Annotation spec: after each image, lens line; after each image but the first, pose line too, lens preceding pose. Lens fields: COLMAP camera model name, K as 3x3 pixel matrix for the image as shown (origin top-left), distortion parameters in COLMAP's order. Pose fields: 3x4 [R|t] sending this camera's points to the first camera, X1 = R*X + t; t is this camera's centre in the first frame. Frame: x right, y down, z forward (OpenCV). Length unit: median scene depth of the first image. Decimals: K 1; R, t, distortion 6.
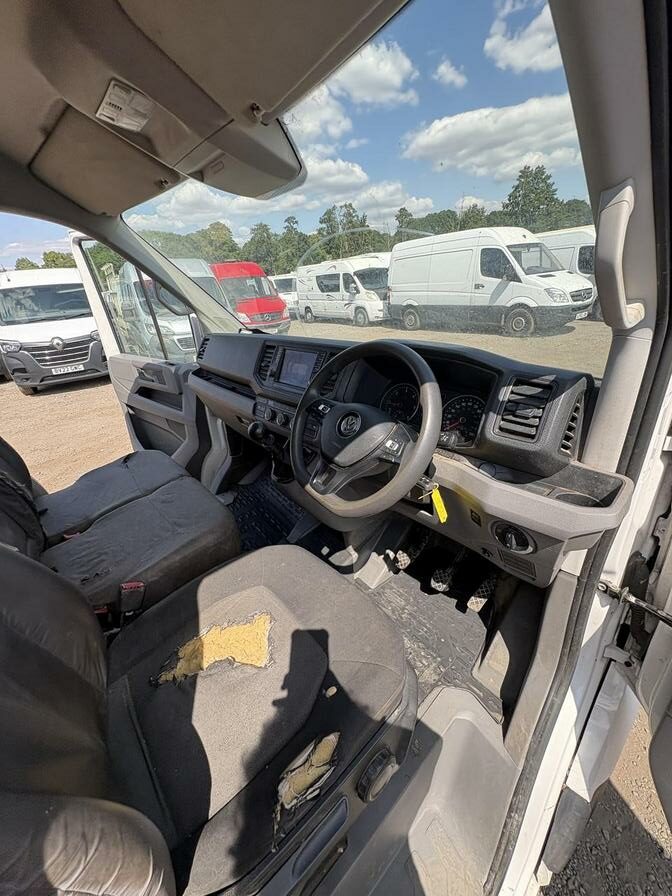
lens RADIAL K [[359.3, 0, 336.4], [0, 359.3, 451.7], [0, 0, 1]] dist [-0.002478, 0.000545]
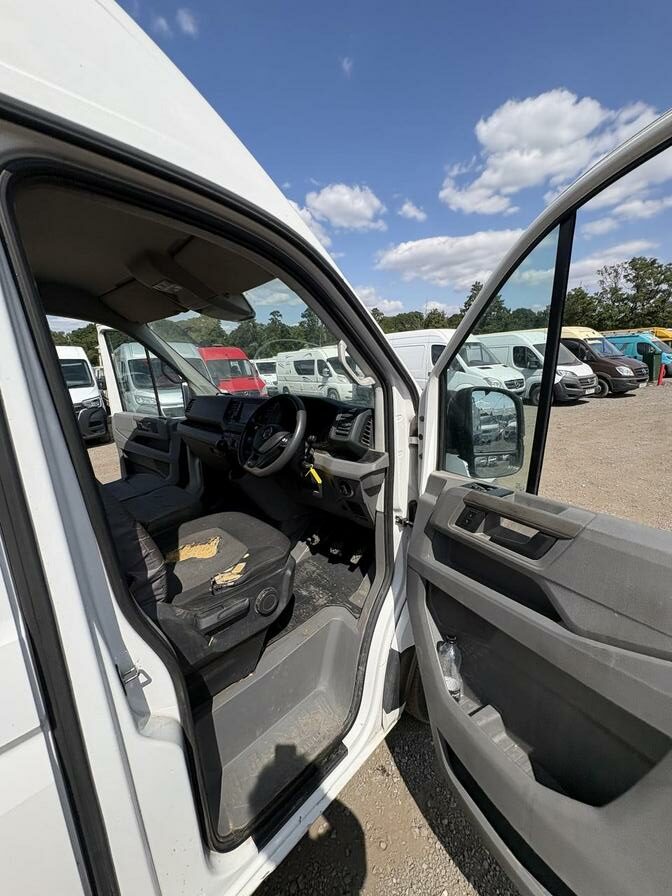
lens RADIAL K [[359.3, 0, 338.2], [0, 359.3, 454.7], [0, 0, 1]] dist [-0.002478, 0.000545]
pose [[0.997663, 0.020072, 0.065312, 0.015127], [-0.006540, 0.979543, -0.201131, 0.022016], [-0.068013, 0.200233, 0.977385, -0.047192]]
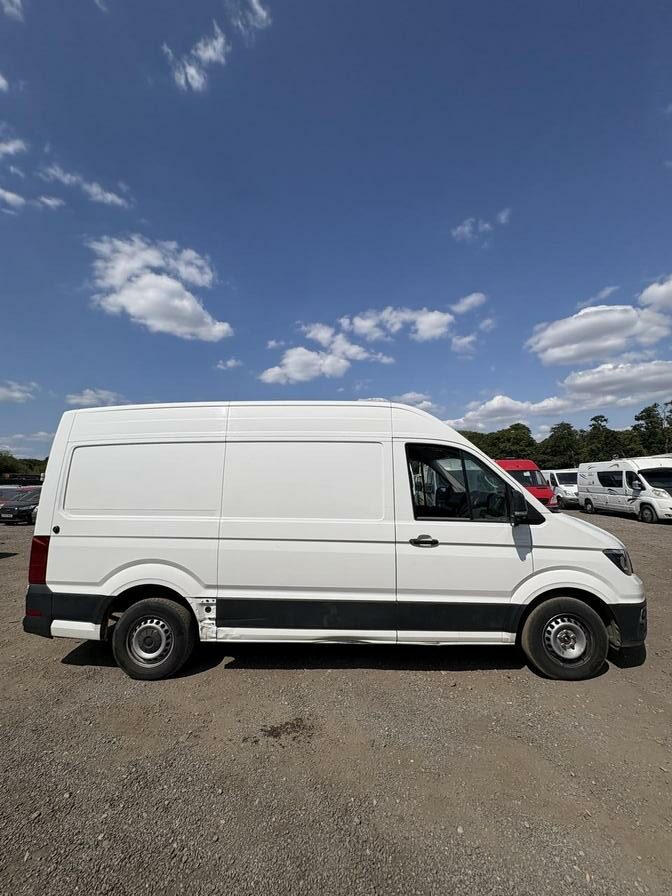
lens RADIAL K [[359.3, 0, 332.8], [0, 359.3, 446.0], [0, 0, 1]] dist [-0.002478, 0.000545]
pose [[0.728978, -0.001808, -0.684534, 0.107468], [-0.331066, 0.874336, -0.354869, 0.080963], [0.599154, 0.485318, 0.636773, -0.186868]]
